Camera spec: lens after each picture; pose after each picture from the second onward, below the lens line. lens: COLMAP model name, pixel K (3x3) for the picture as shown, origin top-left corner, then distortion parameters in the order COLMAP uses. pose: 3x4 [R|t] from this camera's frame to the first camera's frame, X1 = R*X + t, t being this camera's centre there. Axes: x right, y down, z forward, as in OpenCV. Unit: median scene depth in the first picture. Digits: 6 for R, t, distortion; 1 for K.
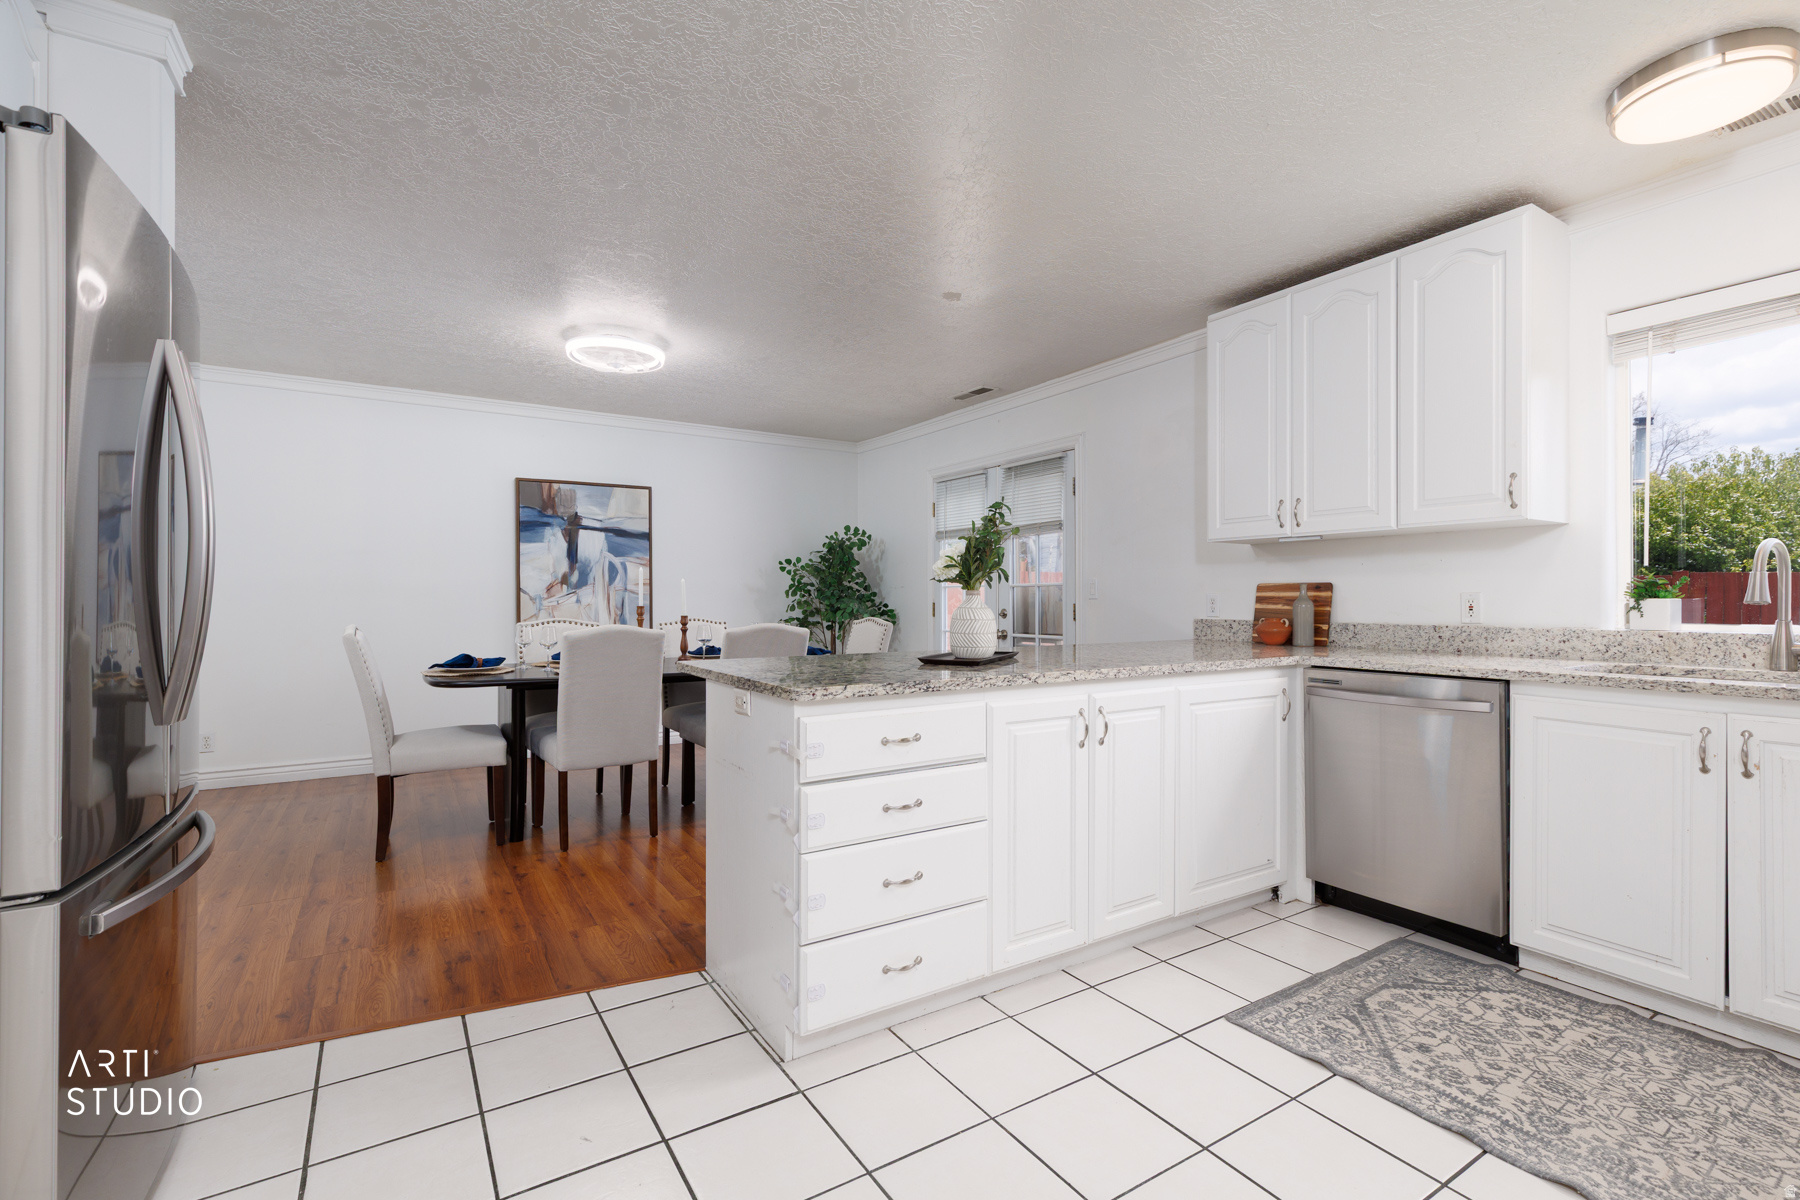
lens RADIAL K [[814.4, 0, 919.5], [0, 814.4, 599.6], [0, 0, 1]] dist [0.011548, -0.001326]
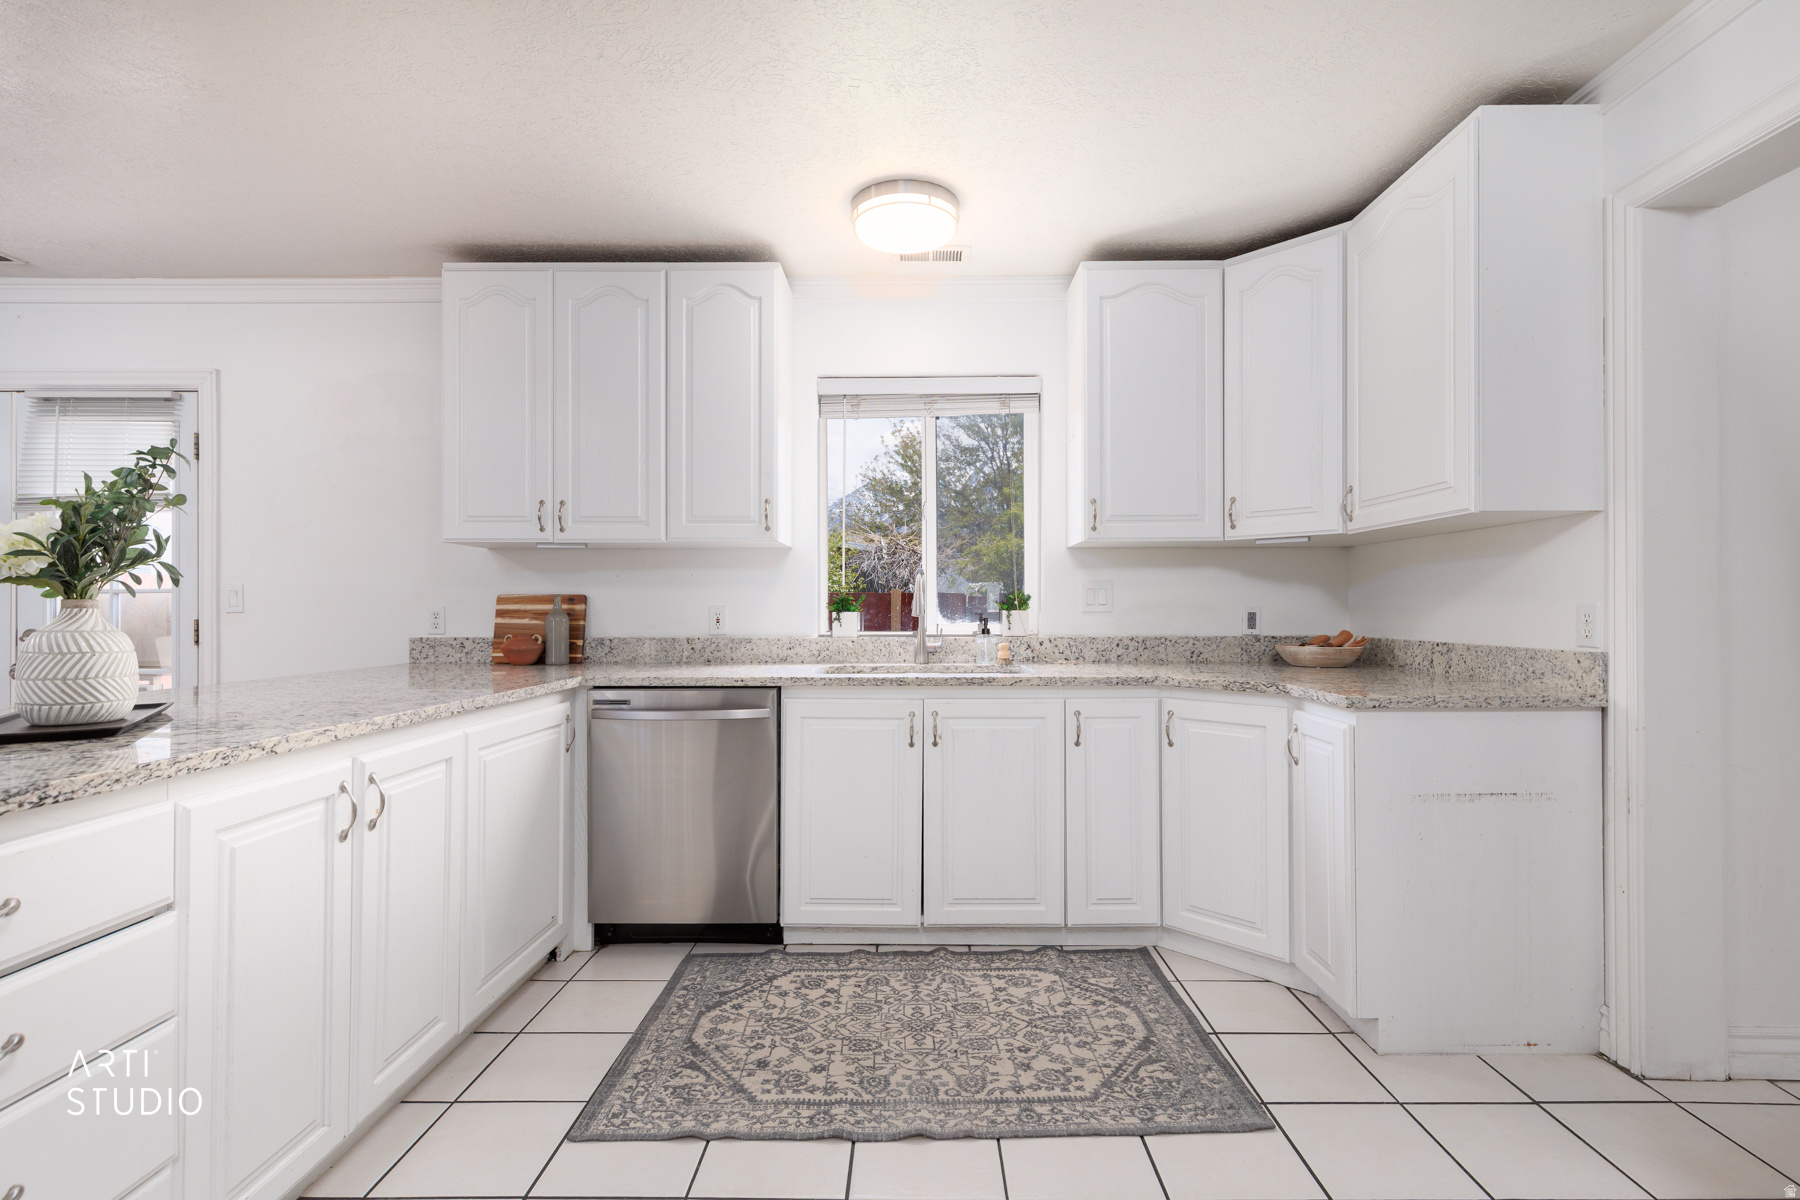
lens RADIAL K [[814.4, 0, 903.2], [0, 814.4, 604.3], [0, 0, 1]] dist [0.011548, -0.001326]
pose [[0.551543, 0.005503, 0.834128, -0.102307], [0.001282, 0.999971, -0.007445, -0.003367], [-0.834146, 0.005176, 0.551520, 0.254195]]
